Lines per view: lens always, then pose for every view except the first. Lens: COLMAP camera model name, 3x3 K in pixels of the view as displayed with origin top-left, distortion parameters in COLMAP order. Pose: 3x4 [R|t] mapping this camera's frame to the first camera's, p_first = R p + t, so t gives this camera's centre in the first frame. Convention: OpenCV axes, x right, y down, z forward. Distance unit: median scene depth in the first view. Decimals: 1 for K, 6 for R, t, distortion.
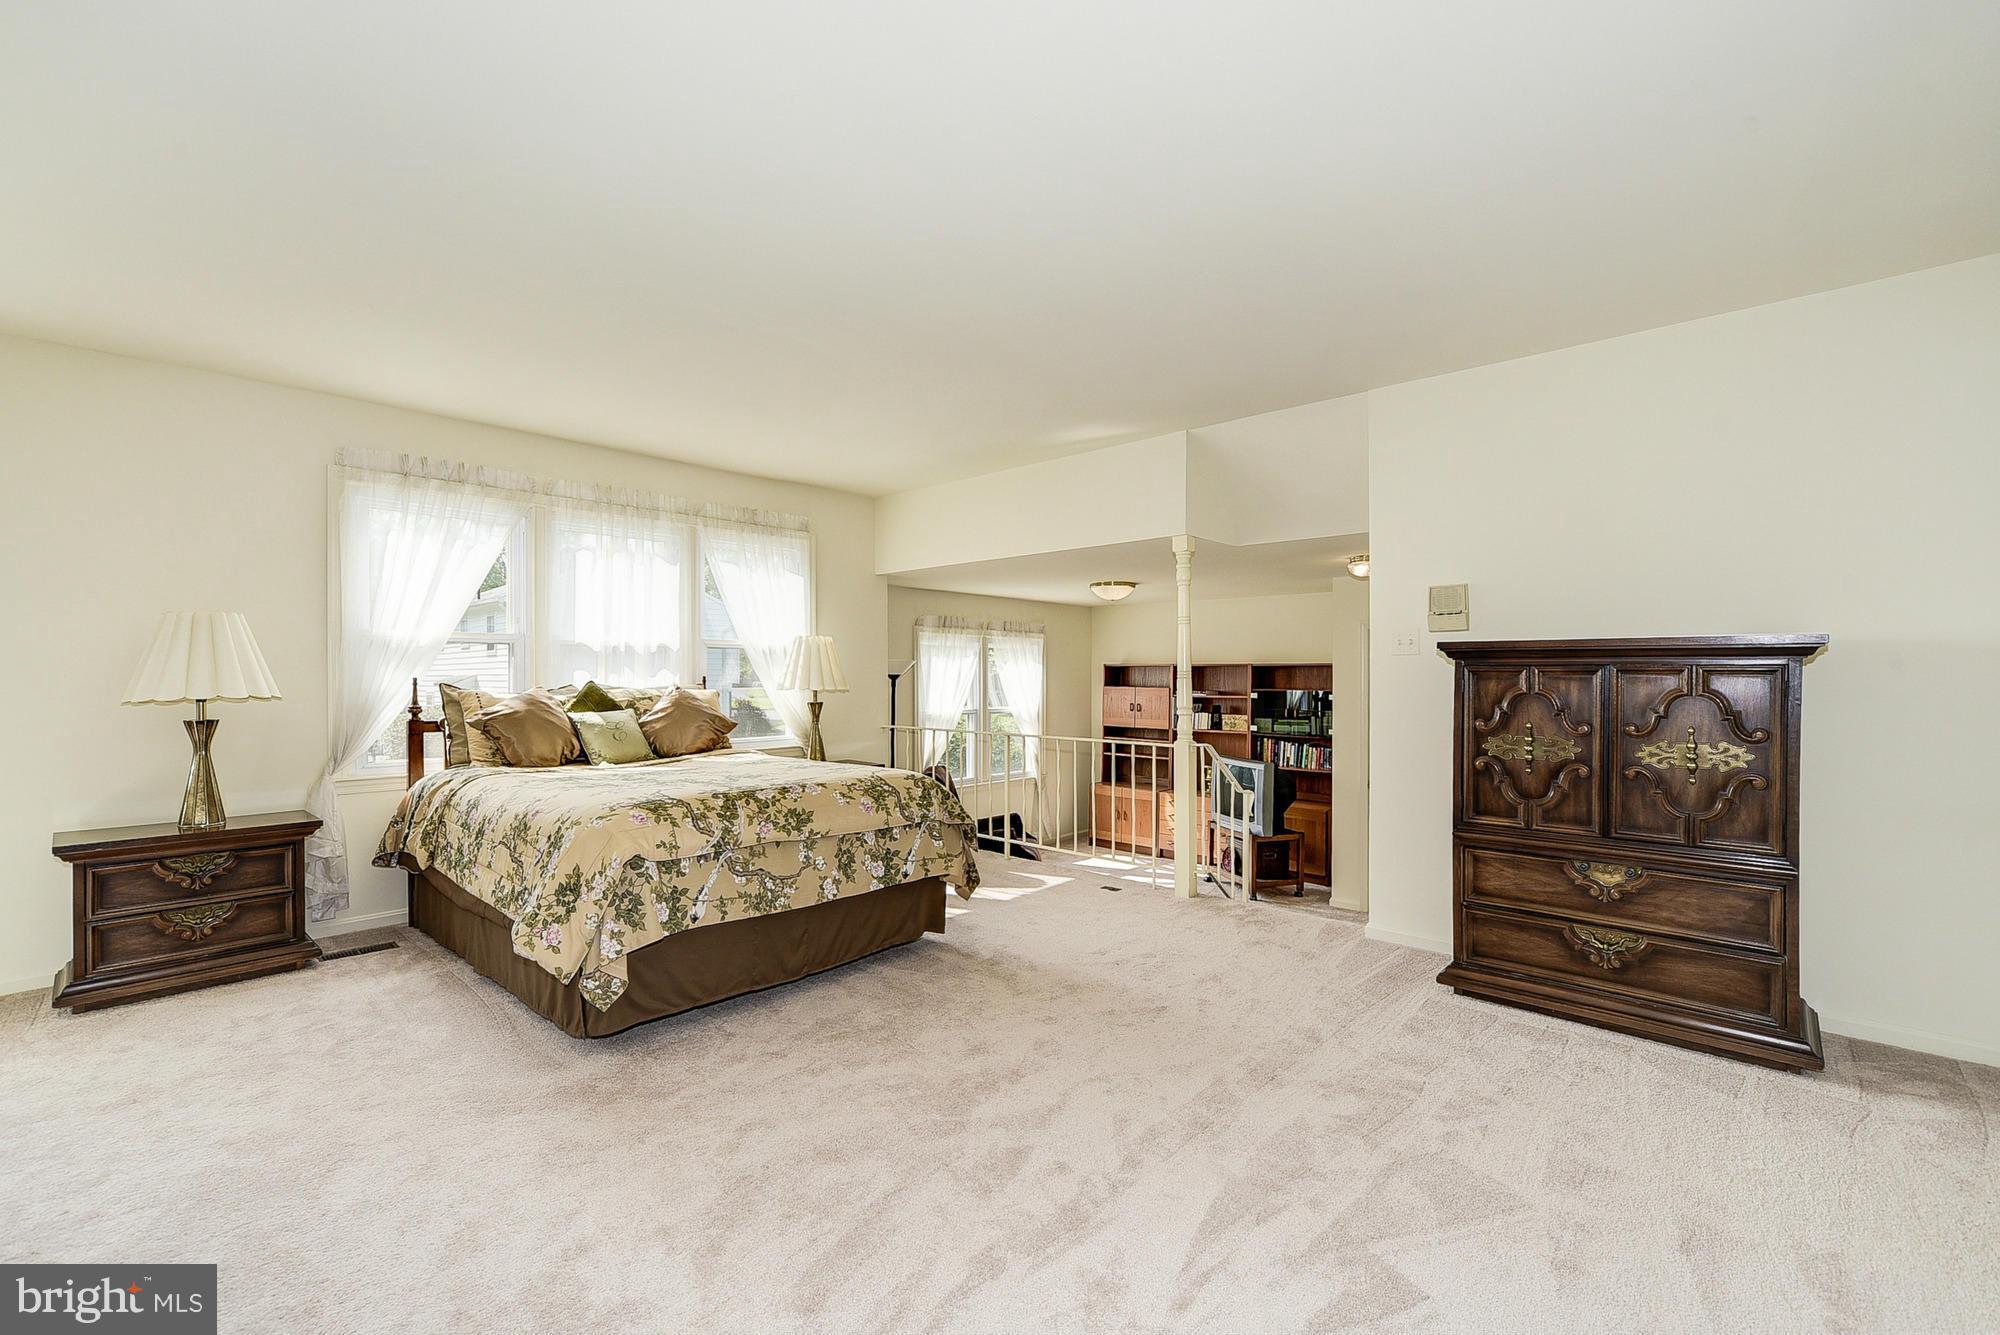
lens RADIAL K [[829.6, 0, 983.0], [0, 829.6, 686.4], [0, 0, 1]] dist [-0.003000, 0.001275]
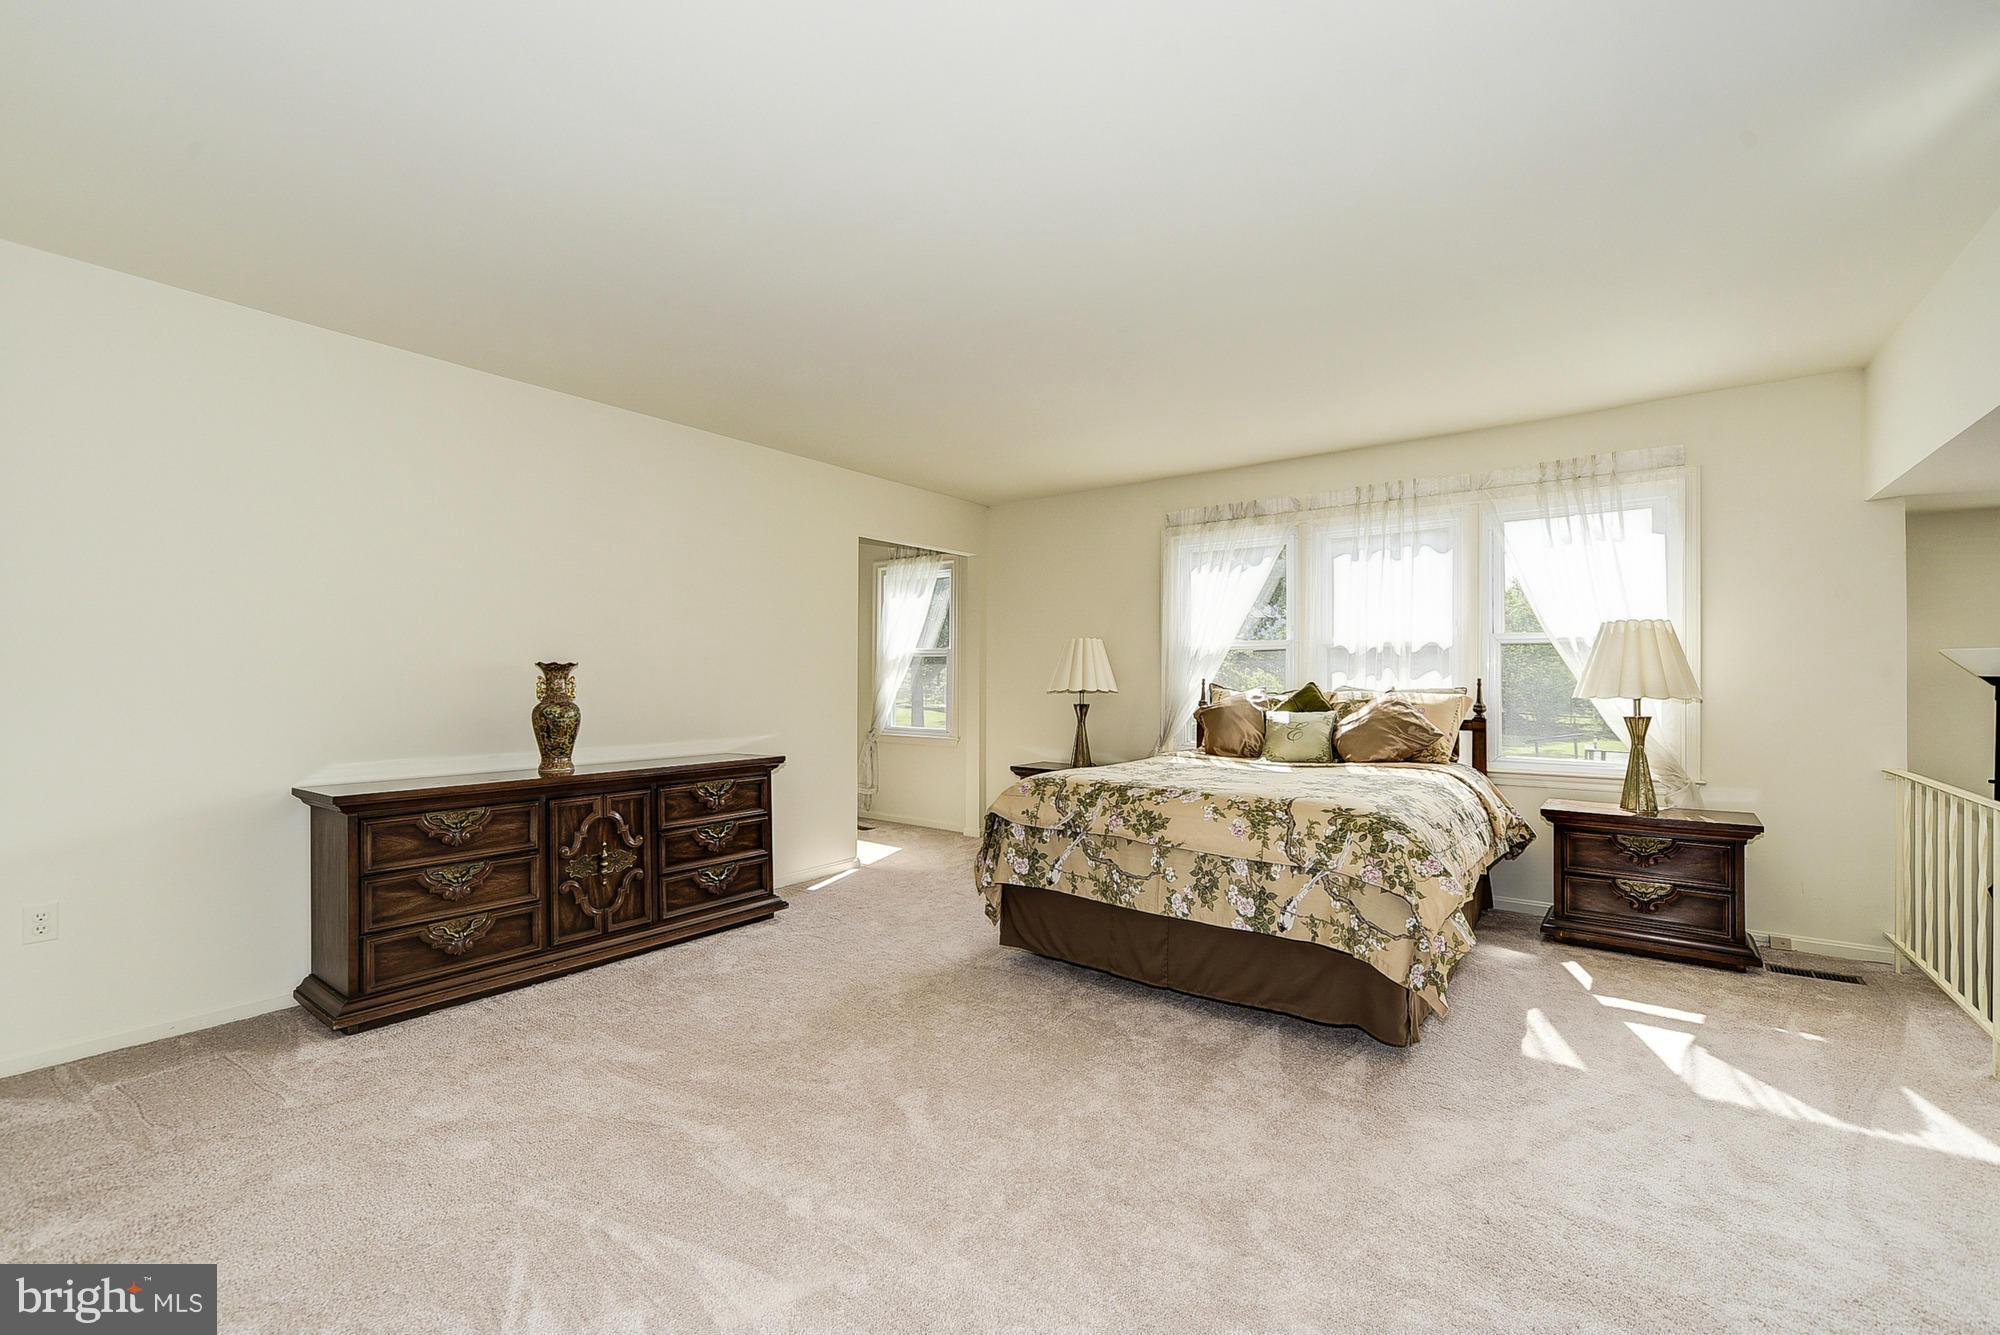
lens RADIAL K [[829.6, 0, 985.4], [0, 829.6, 655.9], [0, 0, 1]] dist [-0.003000, 0.001275]
pose [[0.108613, -0.023703, -0.993801, 0.702133], [-0.012080, 0.999610, -0.025161, -0.011041], [0.994011, 0.014738, 0.108285, 0.650818]]
